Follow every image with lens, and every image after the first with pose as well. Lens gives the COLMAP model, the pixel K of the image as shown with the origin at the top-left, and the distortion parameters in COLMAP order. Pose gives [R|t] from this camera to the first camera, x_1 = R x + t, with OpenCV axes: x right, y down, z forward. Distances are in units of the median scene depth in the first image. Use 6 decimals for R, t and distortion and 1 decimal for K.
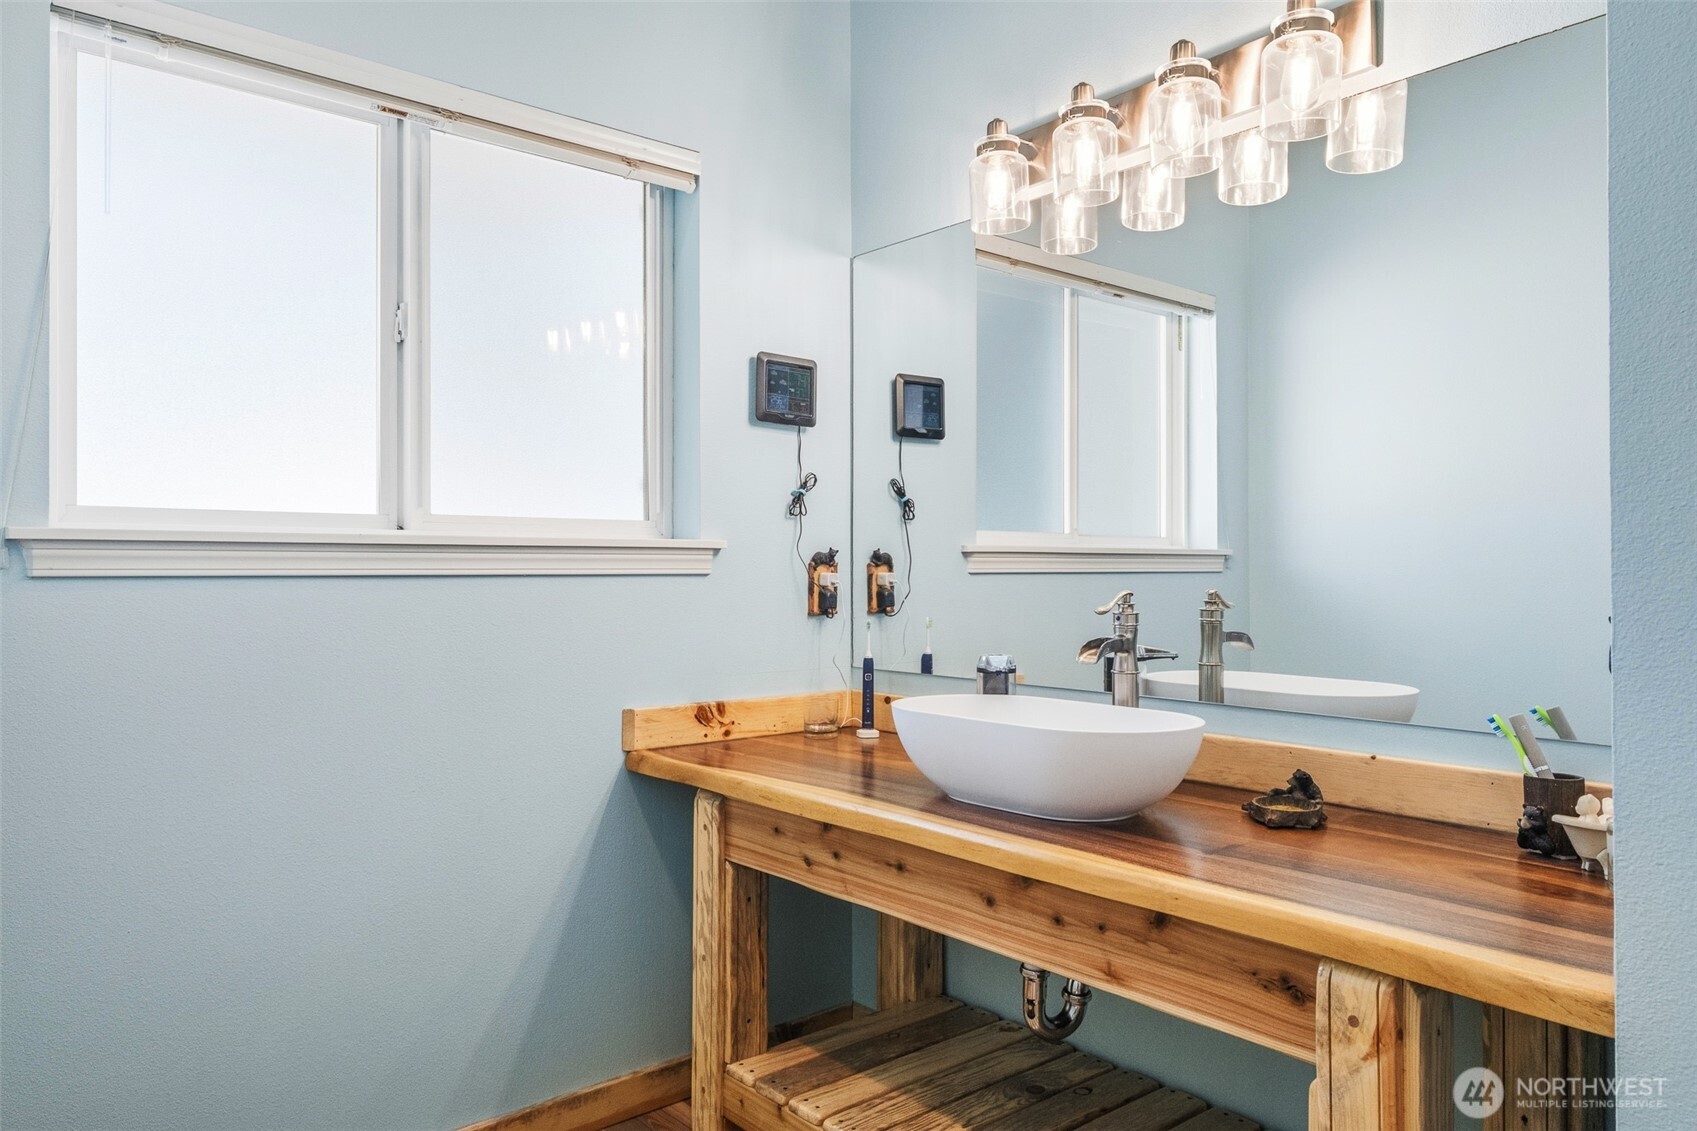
lens RADIAL K [[1153.3, 0, 848.5], [0, 1153.3, 565.5], [0, 0, 1]] dist [-0.000174, 0.000874]
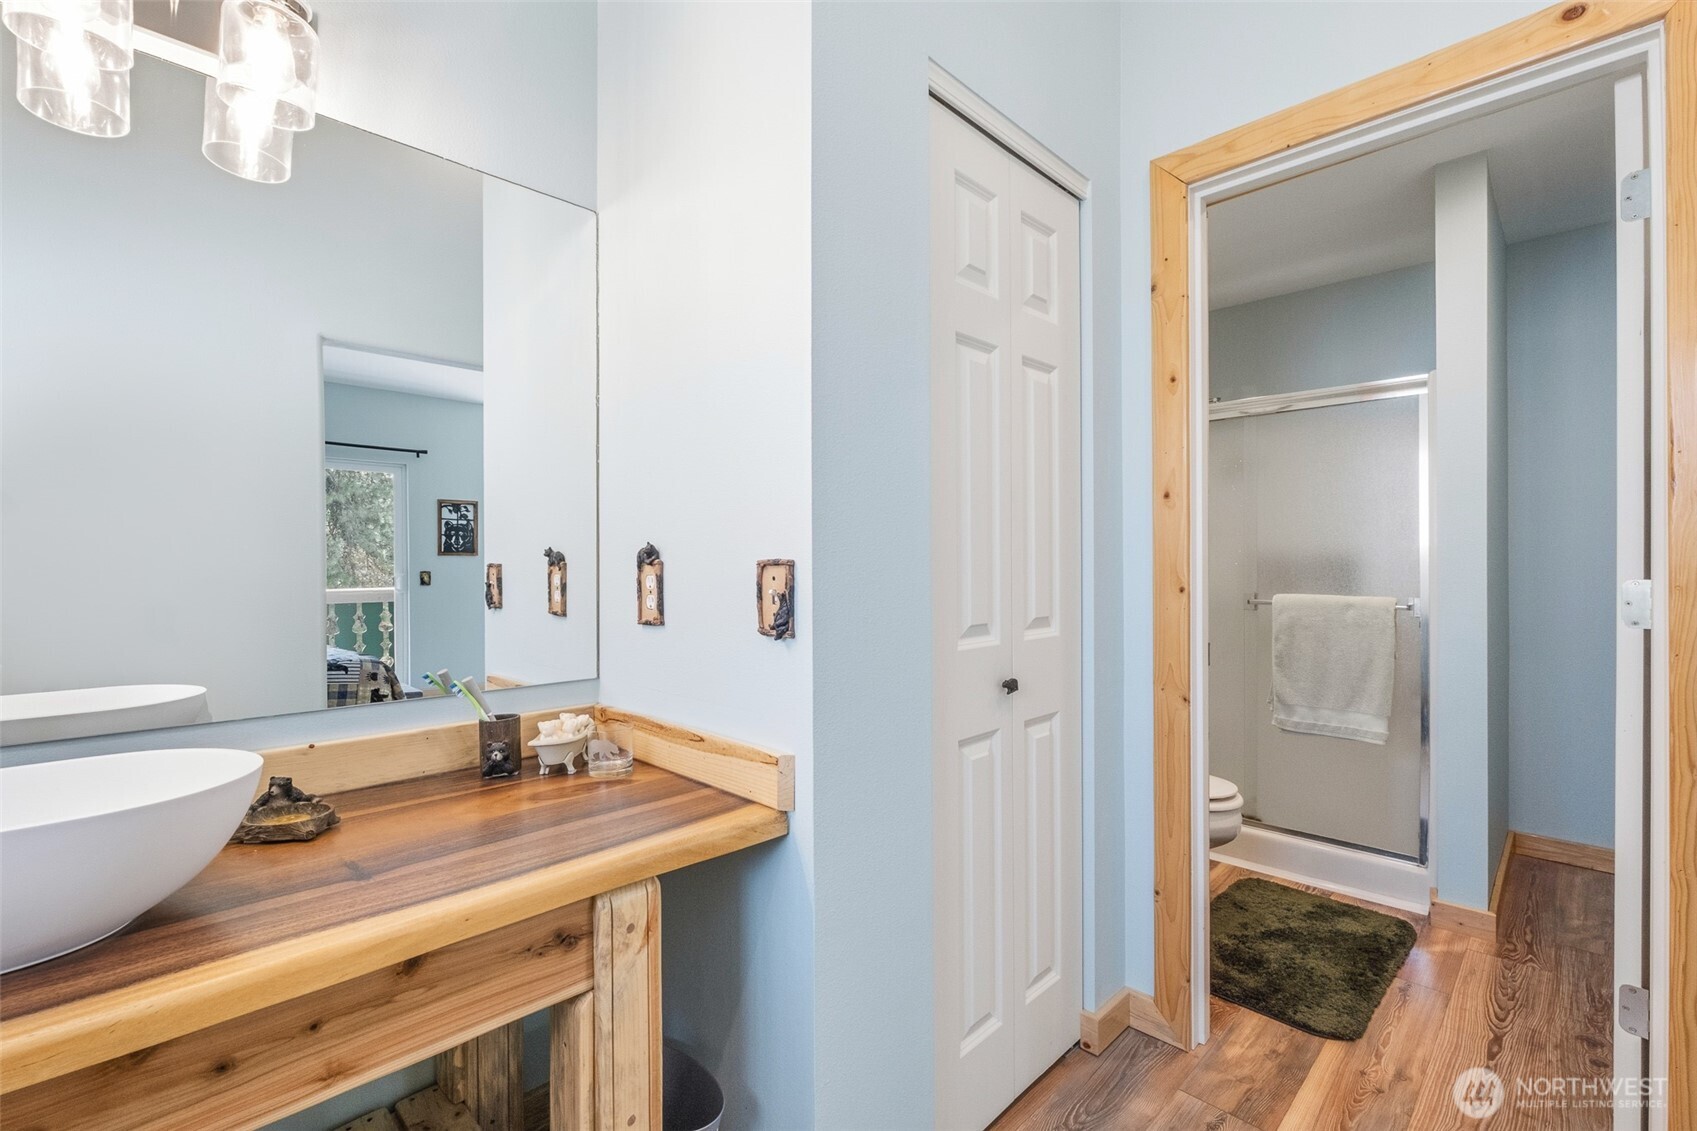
lens RADIAL K [[740.1, 0, 844.3], [0, 740.1, 564.5], [0, 0, 1]] dist [-0.005515, 0.000517]
pose [[-0.082971, -0.002048, 0.996550, -0.318554], [0.002175, 0.999995, 0.002236, -0.000850], [-0.996550, 0.002353, -0.082966, 0.700806]]
